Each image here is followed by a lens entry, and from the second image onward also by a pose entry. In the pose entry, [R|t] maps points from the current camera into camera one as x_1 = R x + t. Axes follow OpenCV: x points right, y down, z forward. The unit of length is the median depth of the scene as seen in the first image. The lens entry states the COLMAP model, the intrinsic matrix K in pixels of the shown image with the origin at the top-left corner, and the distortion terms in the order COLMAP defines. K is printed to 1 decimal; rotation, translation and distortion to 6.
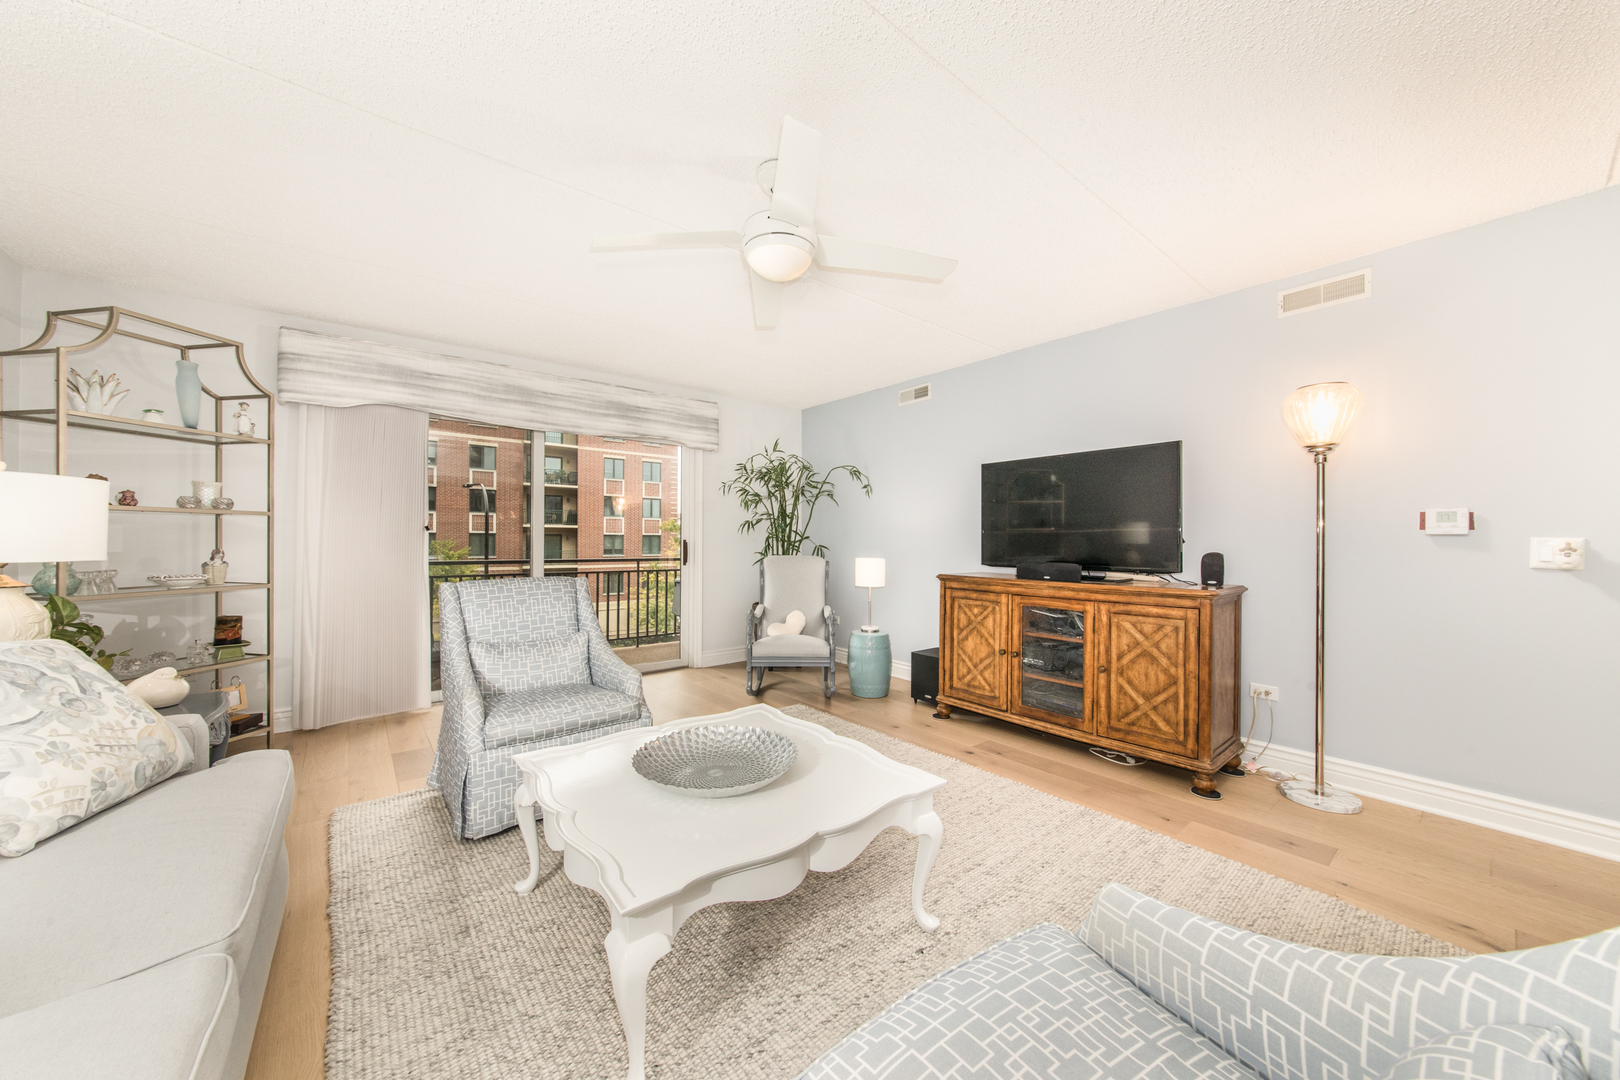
lens RADIAL K [[563.4, 0, 810.0], [0, 563.4, 539.4], [0, 0, 1]] dist [0.001799, 0.000022]
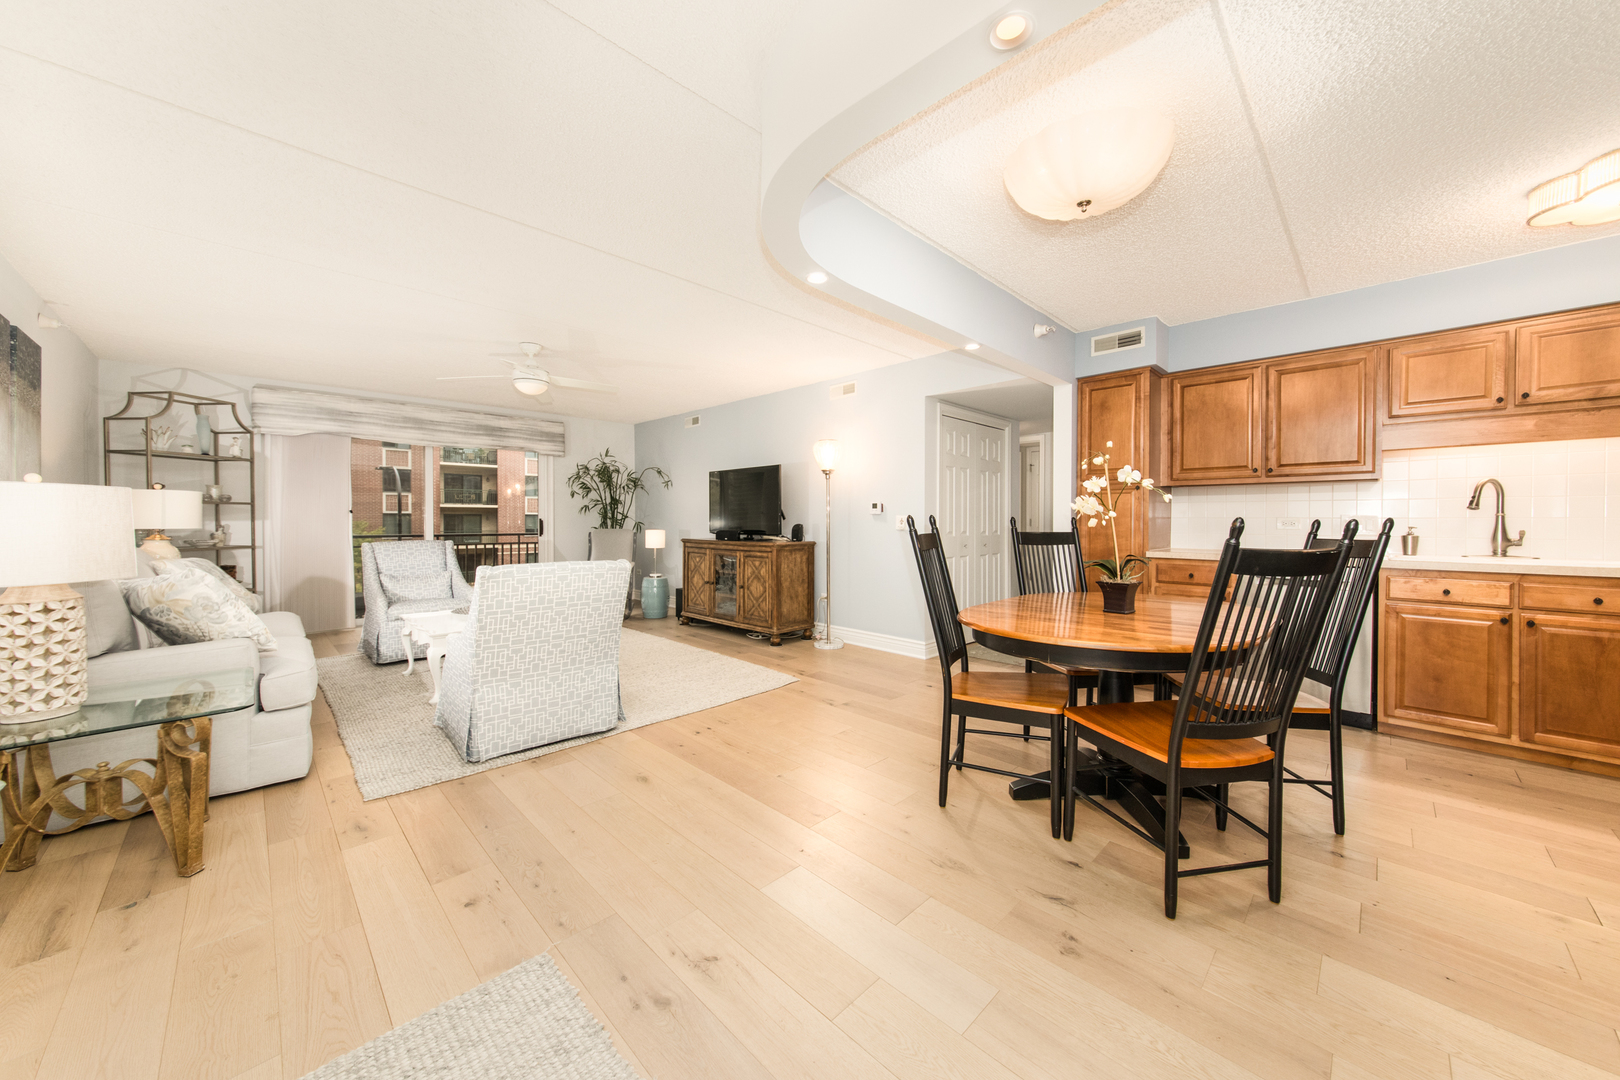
lens RADIAL K [[563.4, 0, 794.0], [0, 563.4, 528.0], [0, 0, 1]] dist [0.001799, 0.000022]
pose [[0.996347, -0.004647, 0.085271, 0.438860], [0.003184, 0.999846, 0.017282, 0.003260], [-0.085338, -0.016947, 0.996208, -0.710106]]
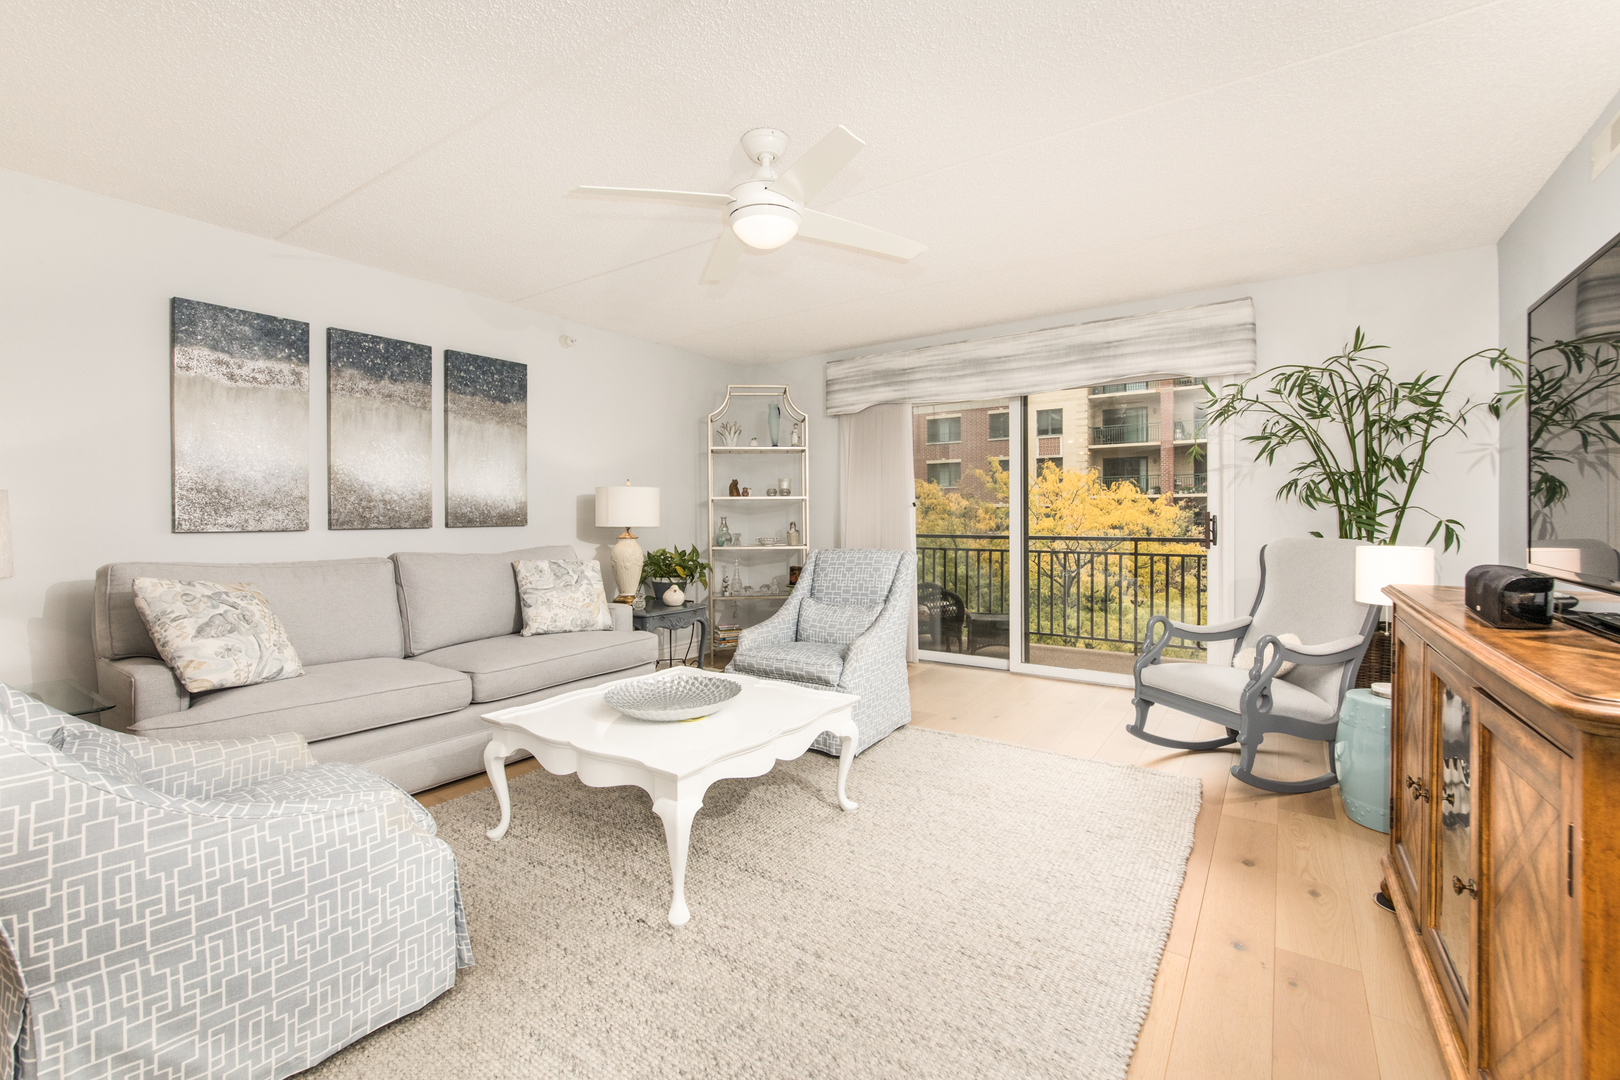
lens RADIAL K [[699.7, 0, 805.1], [0, 699.7, 529.6], [0, 0, 1]] dist [-0.000656, -0.000101]
pose [[0.291404, 0.012968, -0.956512, 0.666943], [0.007015, 0.999852, 0.015692, 0.007218], [0.956574, -0.011282, 0.291270, 0.421965]]
